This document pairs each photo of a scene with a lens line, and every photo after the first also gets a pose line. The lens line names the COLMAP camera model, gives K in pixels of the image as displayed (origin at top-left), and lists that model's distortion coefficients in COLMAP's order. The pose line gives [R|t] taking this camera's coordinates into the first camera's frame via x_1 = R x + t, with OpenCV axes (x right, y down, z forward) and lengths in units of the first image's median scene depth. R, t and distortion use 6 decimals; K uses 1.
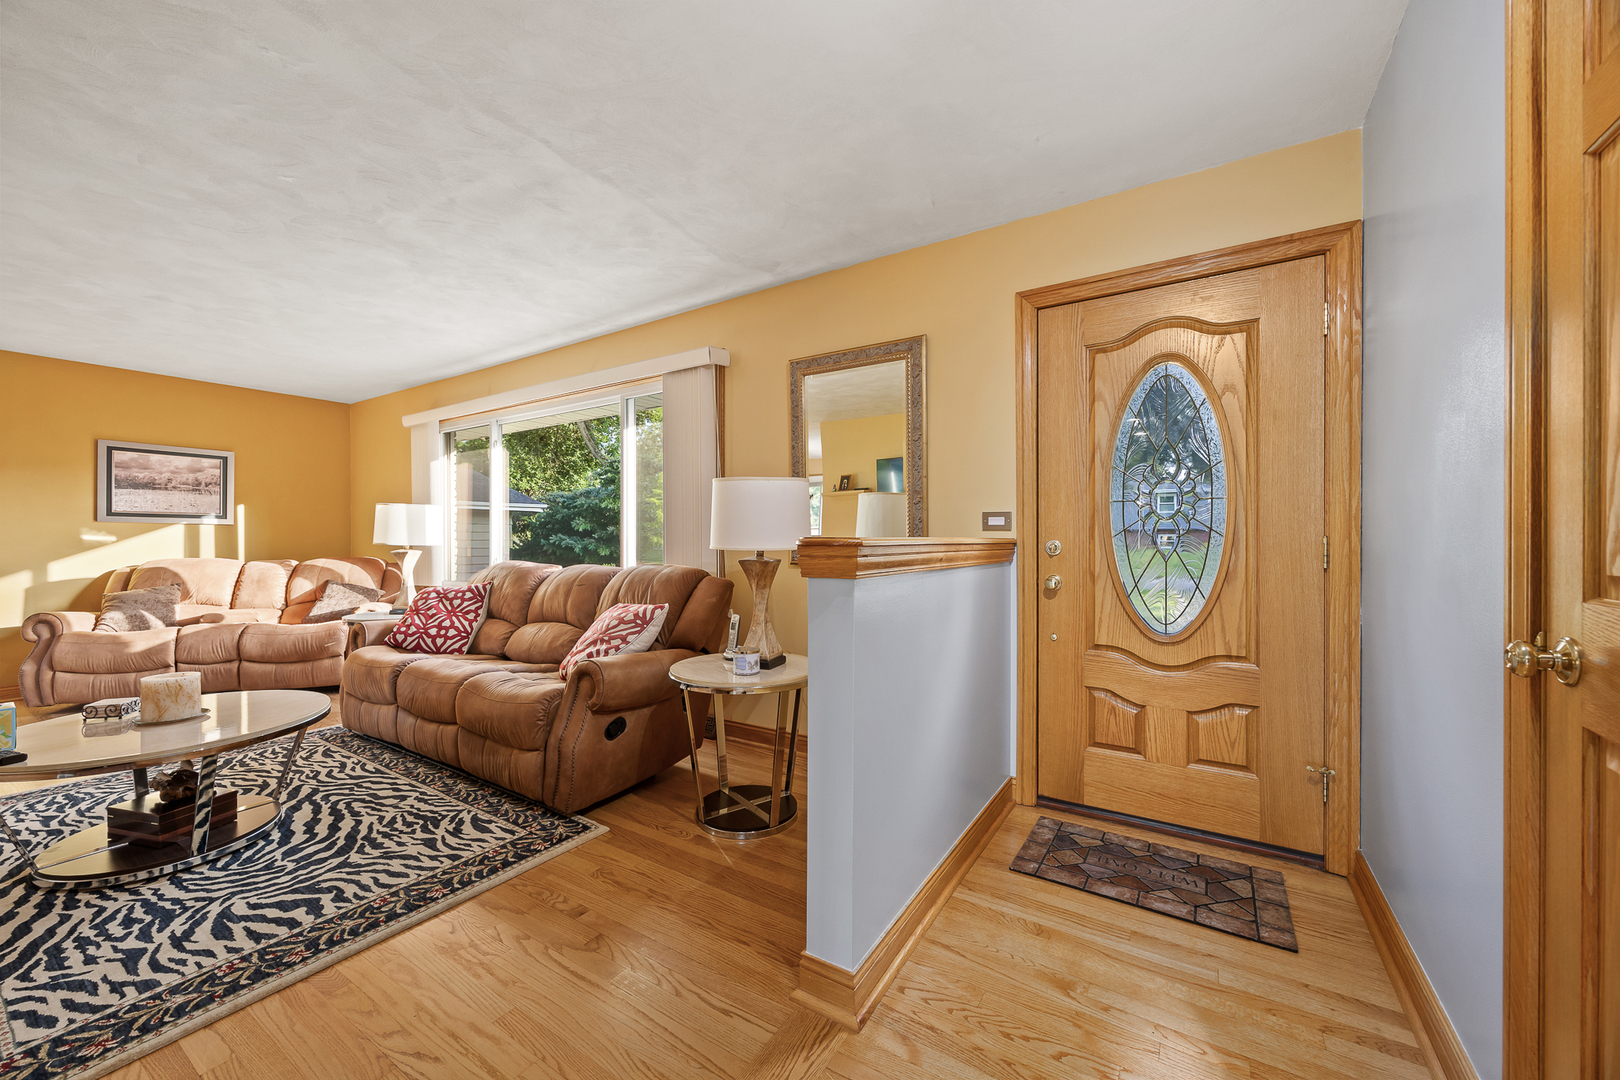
lens RADIAL K [[624.7, 0, 803.3], [0, 624.7, 534.4], [0, 0, 1]] dist [-0.002376, 0.000322]
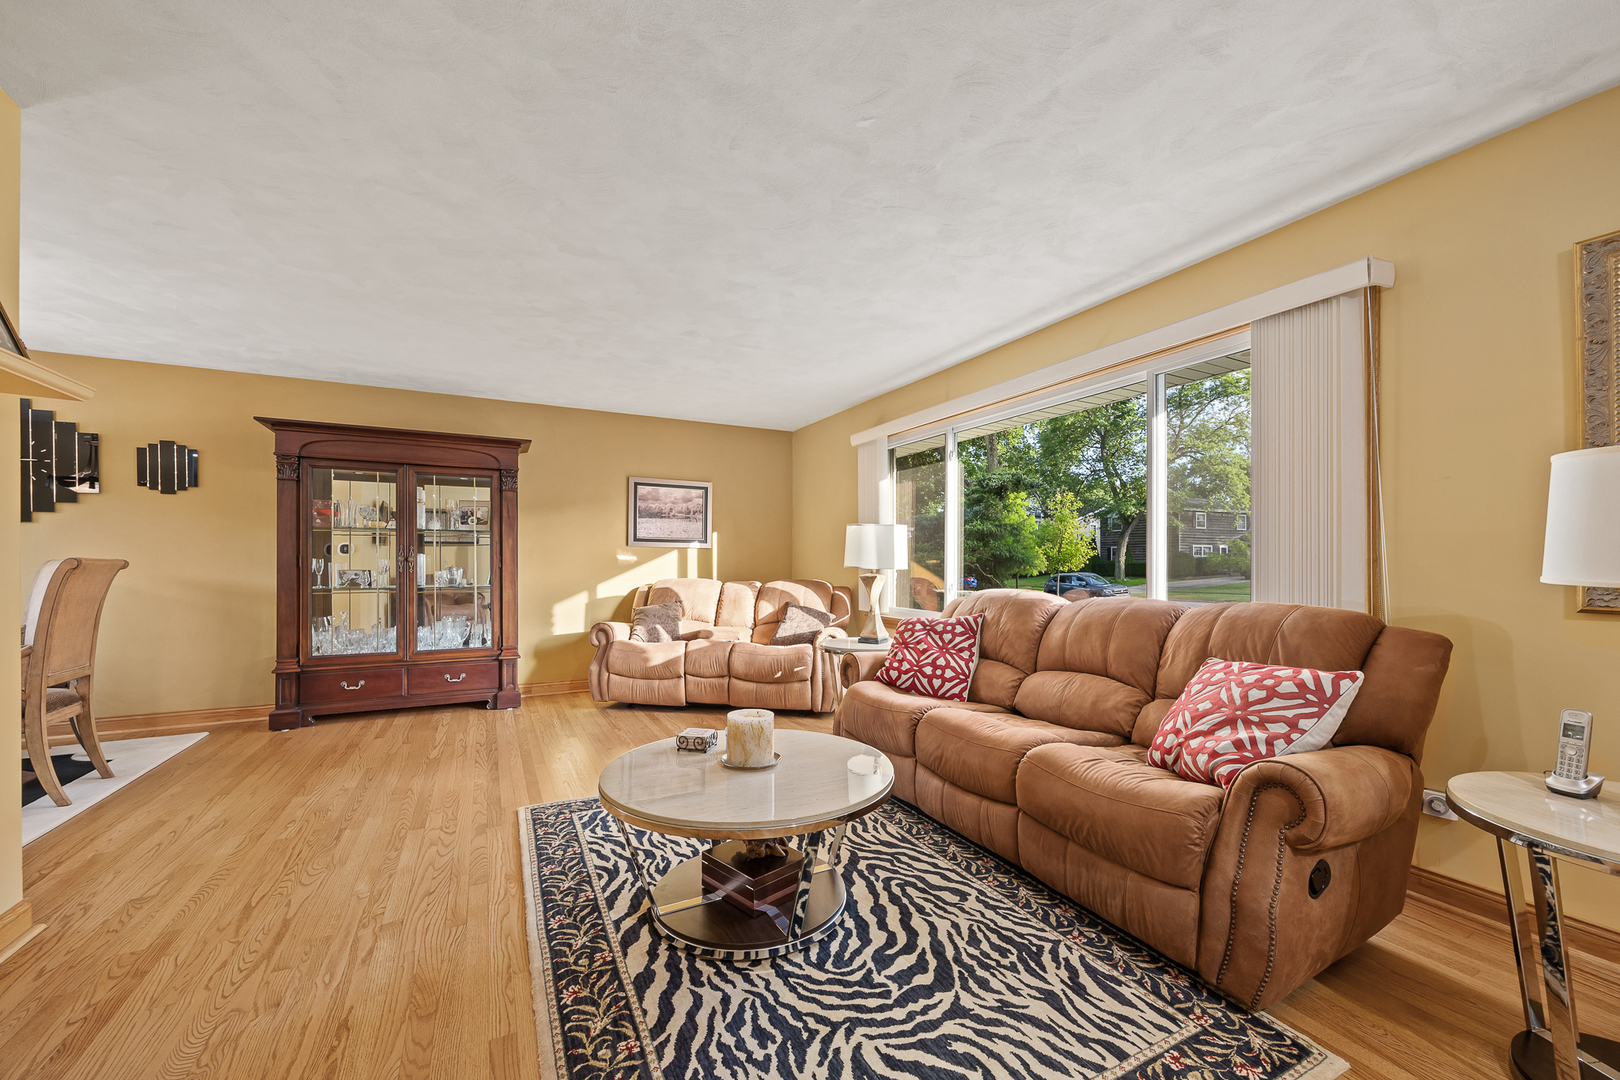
lens RADIAL K [[624.7, 0, 779.1], [0, 624.7, 552.1], [0, 0, 1]] dist [-0.002376, 0.000322]
pose [[0.855717, -0.003225, -0.517434, -0.359125], [-0.002166, 0.999949, -0.009814, 0.001841], [0.517440, 0.009519, 0.855667, 0.175265]]
